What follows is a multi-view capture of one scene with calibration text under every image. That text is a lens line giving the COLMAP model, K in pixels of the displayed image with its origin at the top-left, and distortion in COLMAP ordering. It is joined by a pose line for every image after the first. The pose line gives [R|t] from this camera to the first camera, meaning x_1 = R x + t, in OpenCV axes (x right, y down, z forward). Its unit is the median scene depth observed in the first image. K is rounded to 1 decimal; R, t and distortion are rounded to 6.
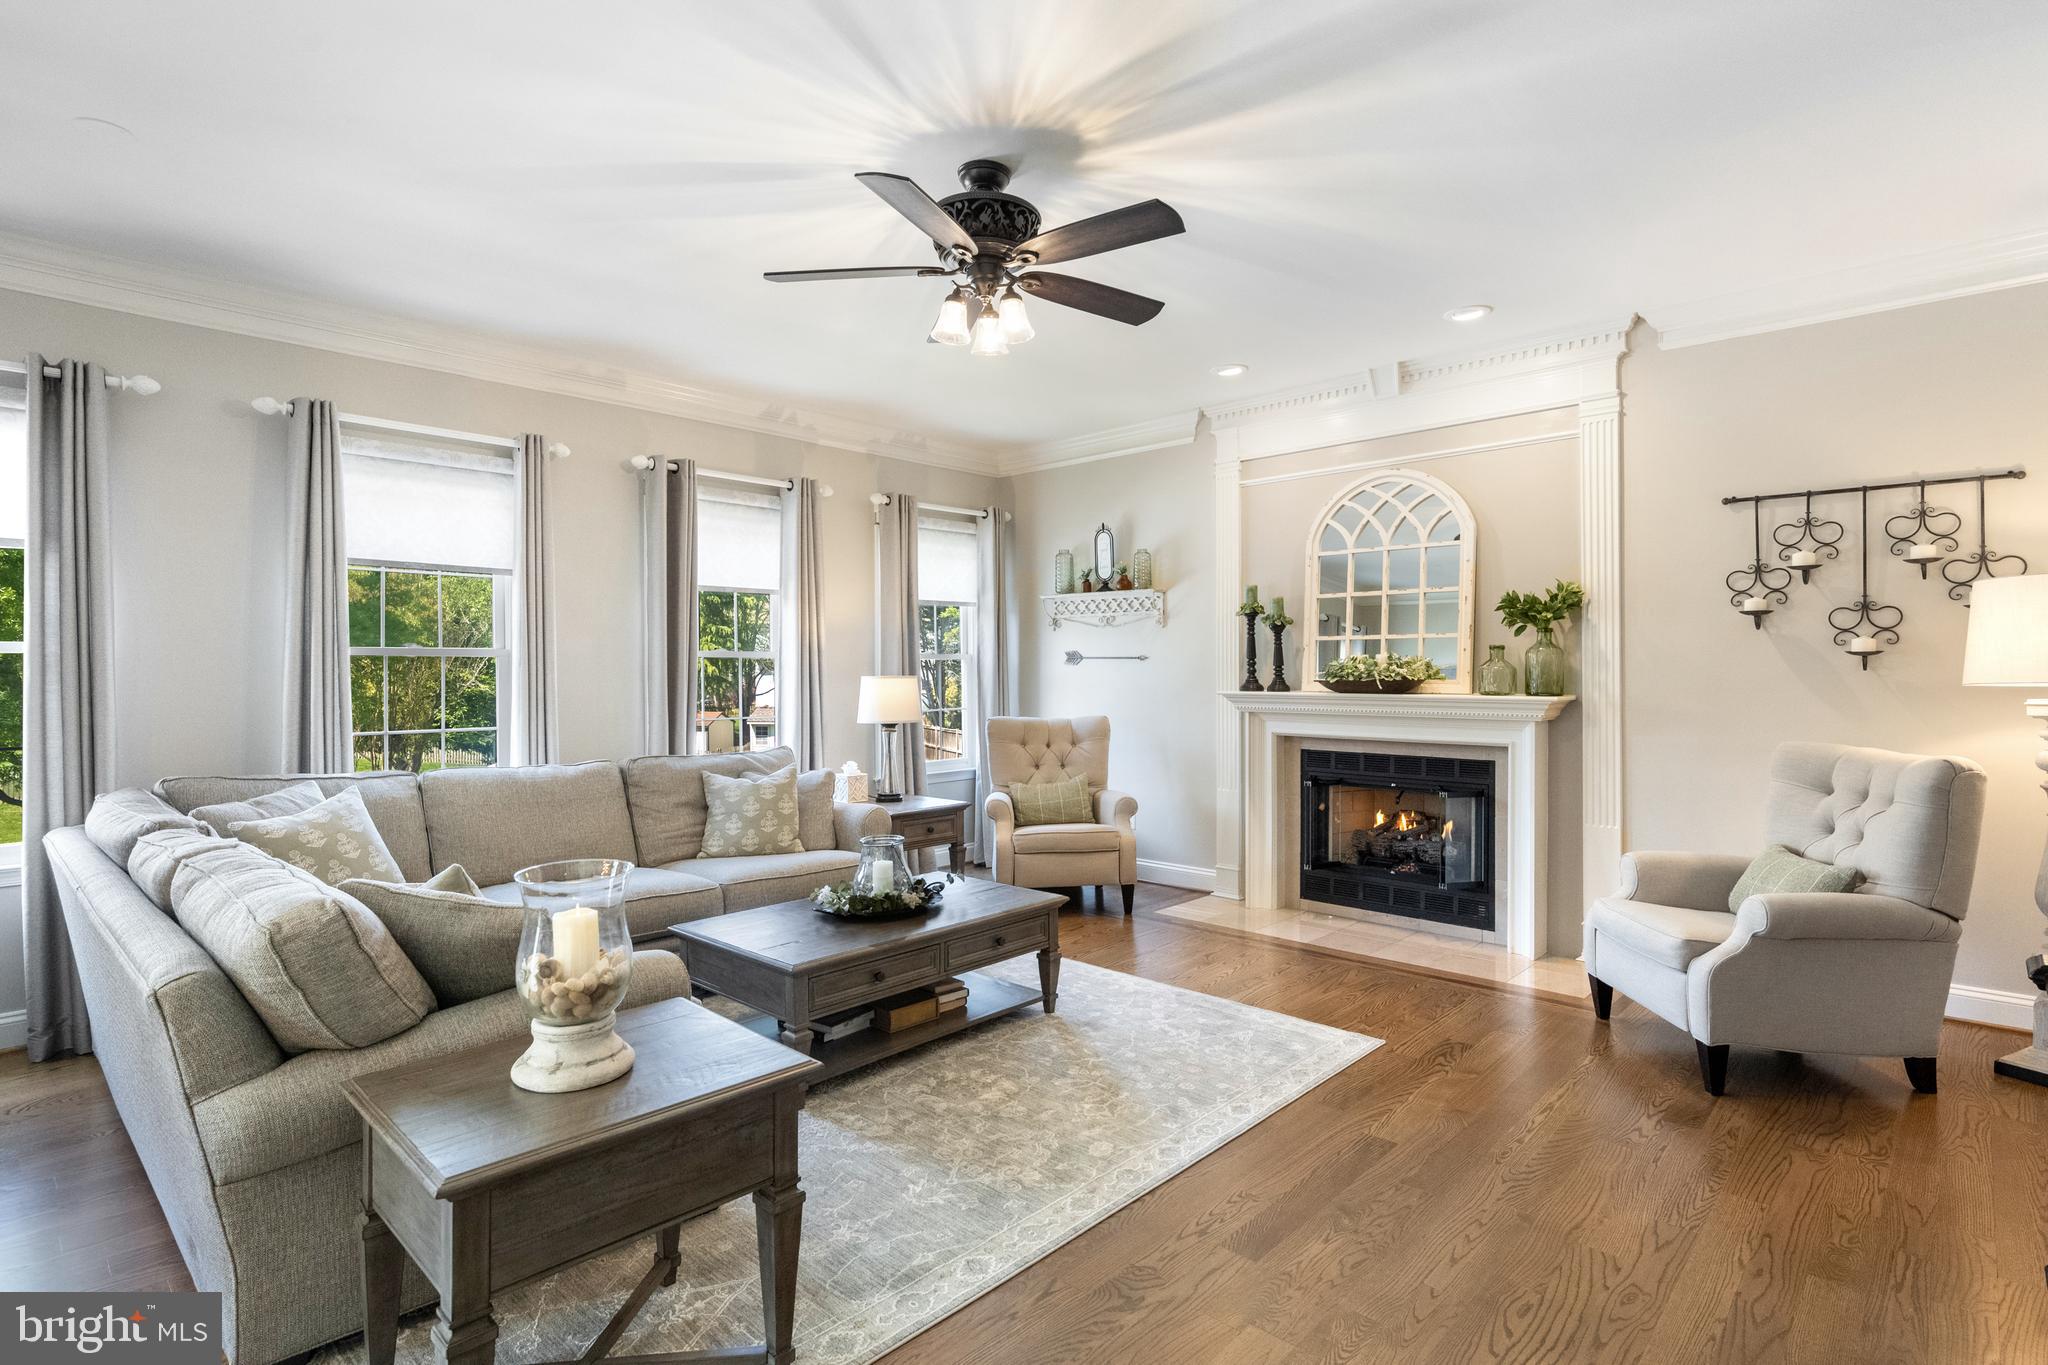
lens RADIAL K [[1007.6, 0, 1028.6], [0, 1007.6, 675.5], [0, 0, 1]] dist [-0.001575, 0.001780]
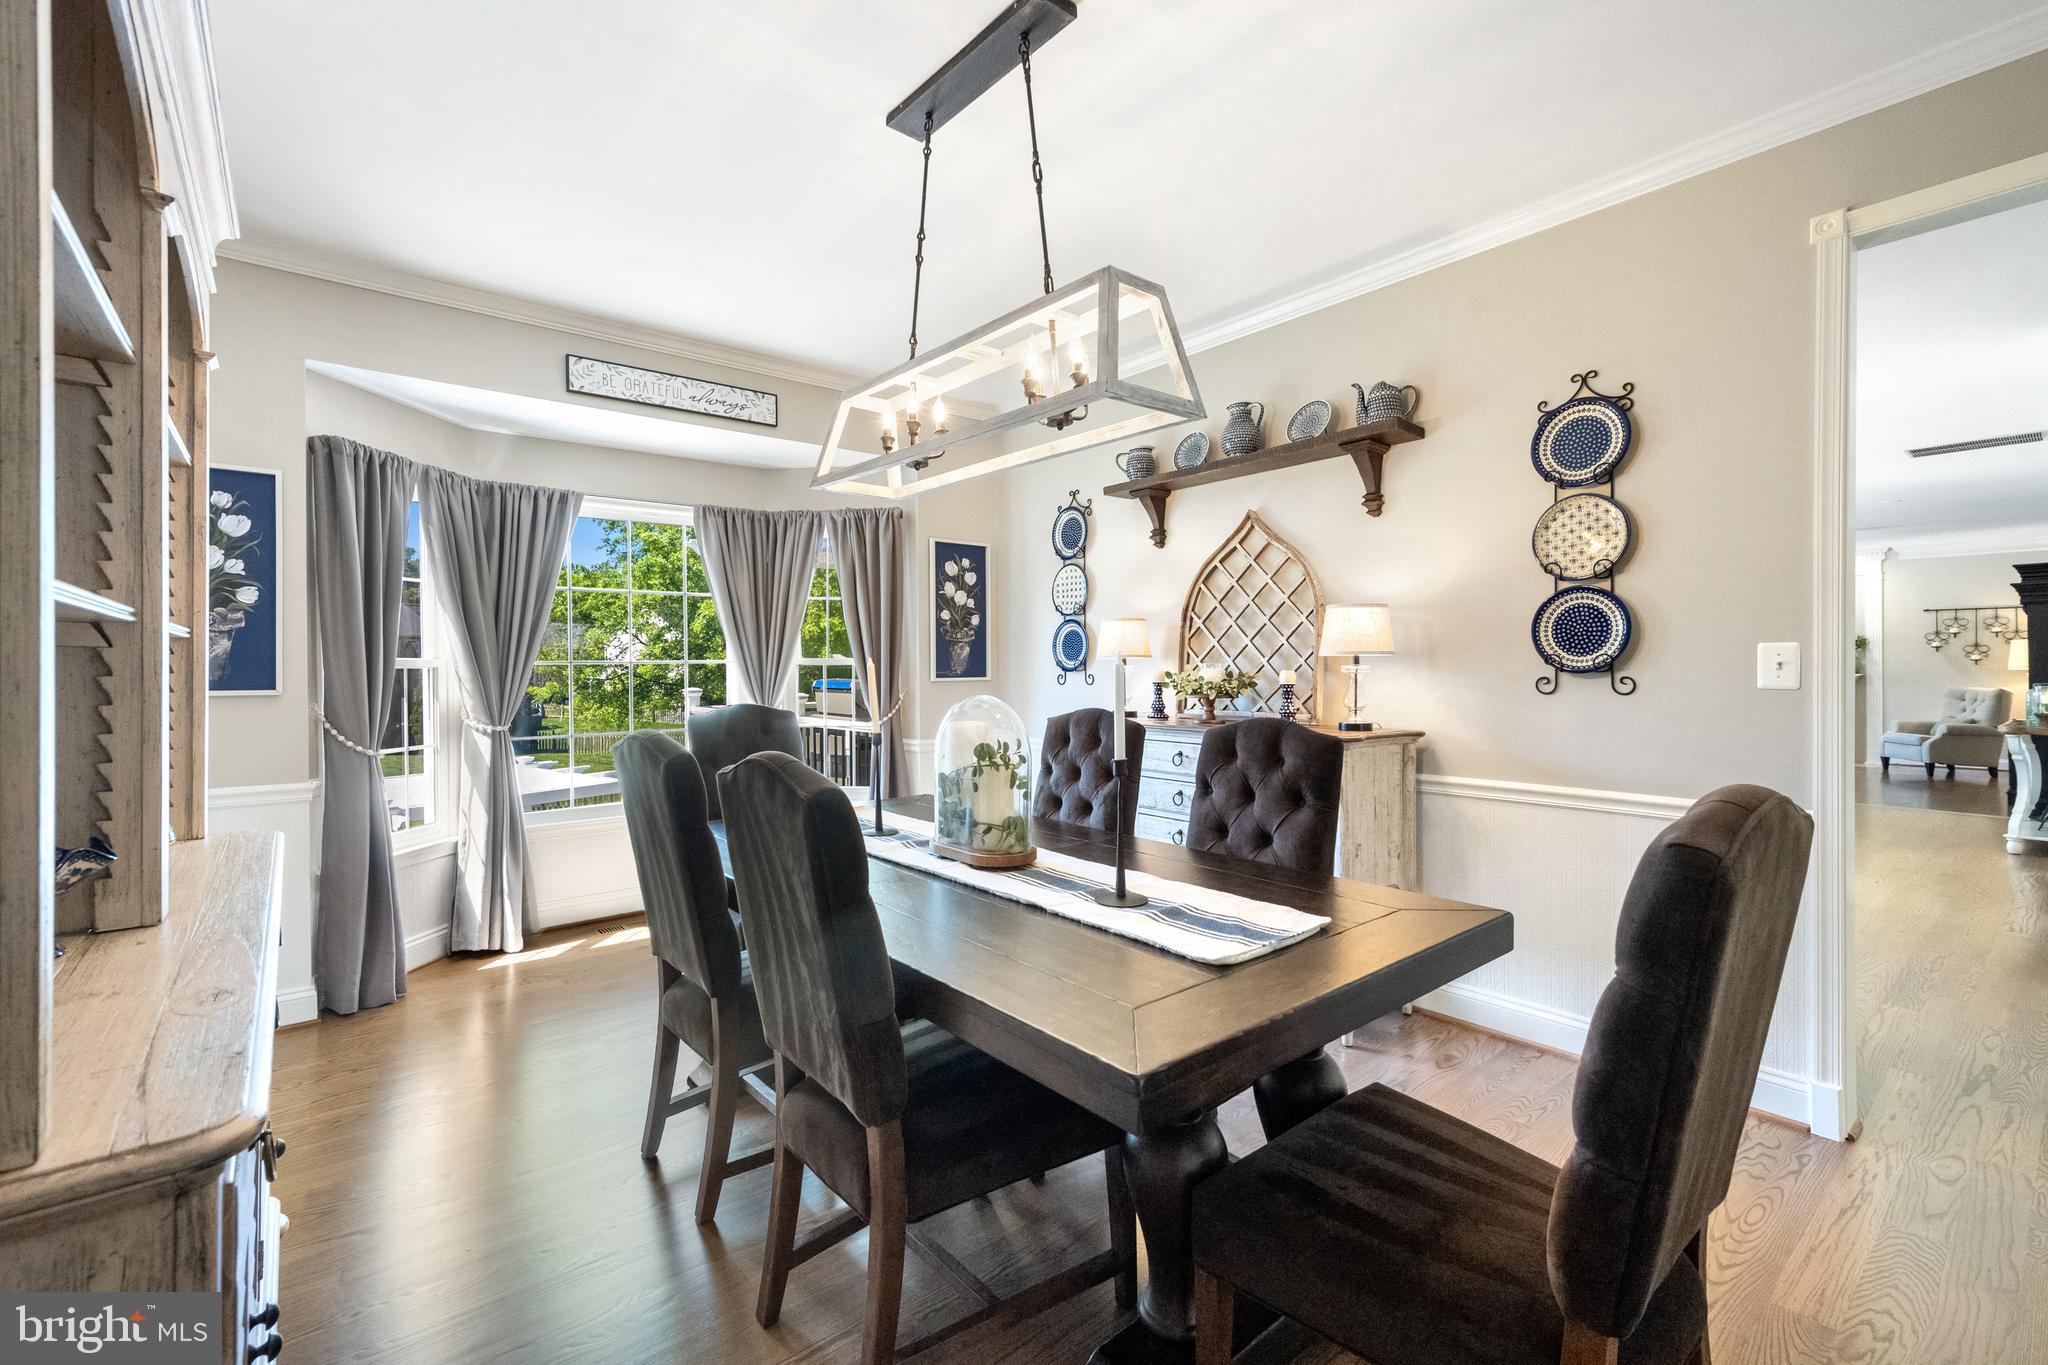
lens RADIAL K [[904.3, 0, 1001.2], [0, 904.3, 667.3], [0, 0, 1]] dist [0.002949, -0.000179]
pose [[0.991566, 0.004786, -0.129517, -1.506262], [-0.004776, 0.999989, 0.000384, 0.011975], [0.129517, 0.000238, 0.991577, -1.821715]]
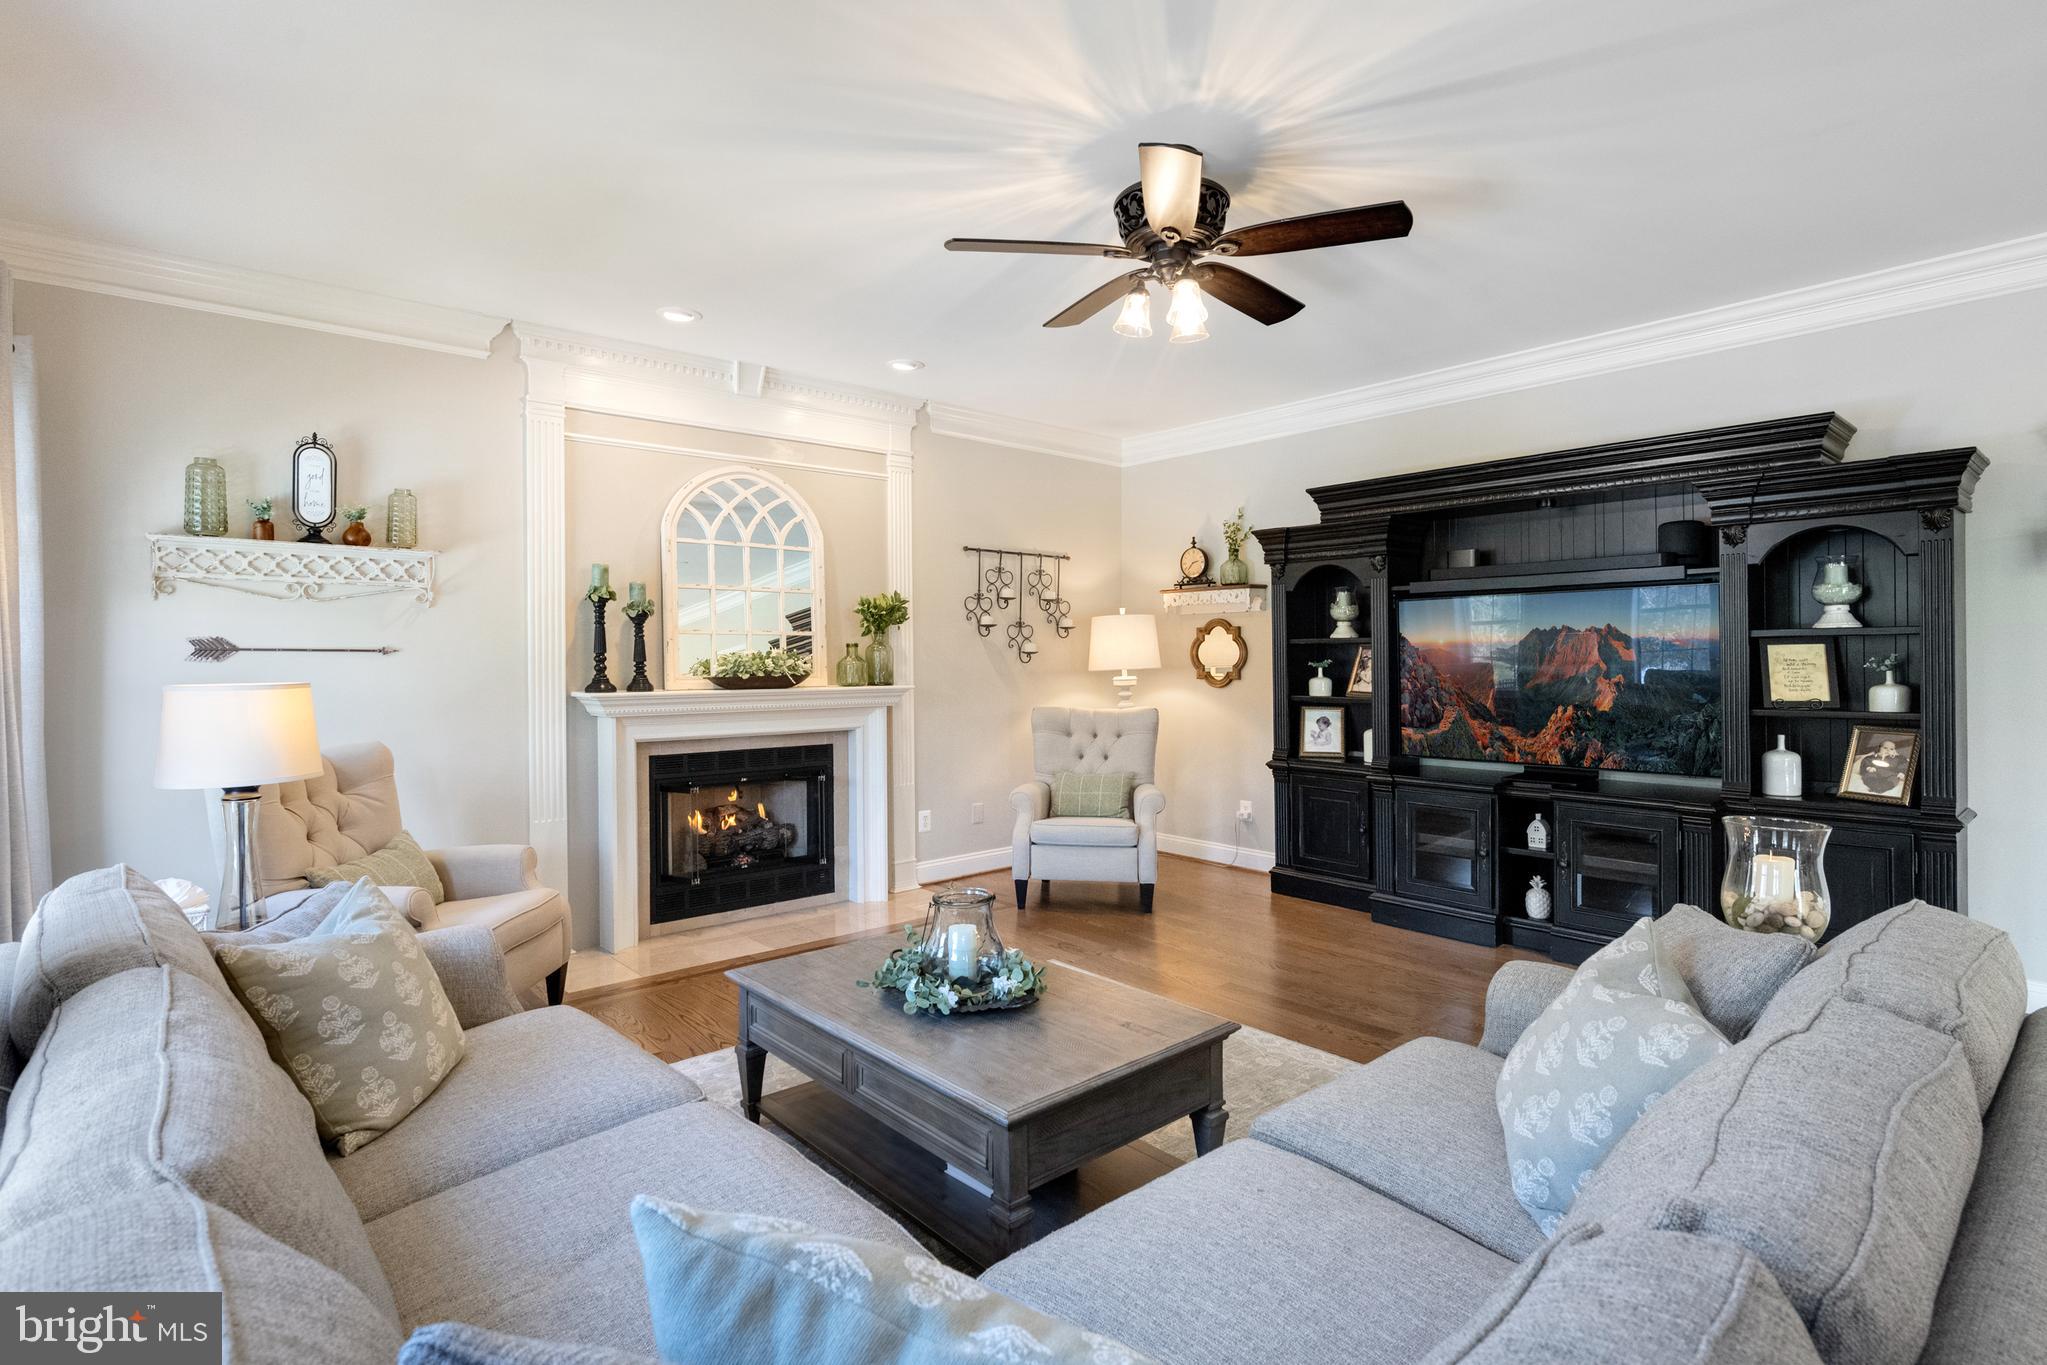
lens RADIAL K [[1007.1, 0, 1022.5], [0, 1007.1, 666.5], [0, 0, 1]] dist [-0.001575, 0.001780]
pose [[0.104764, -0.005484, 0.994482, -0.656277], [0.012839, 0.999909, 0.004162, -0.005549], [-0.994414, 0.012332, 0.104825, 0.661708]]
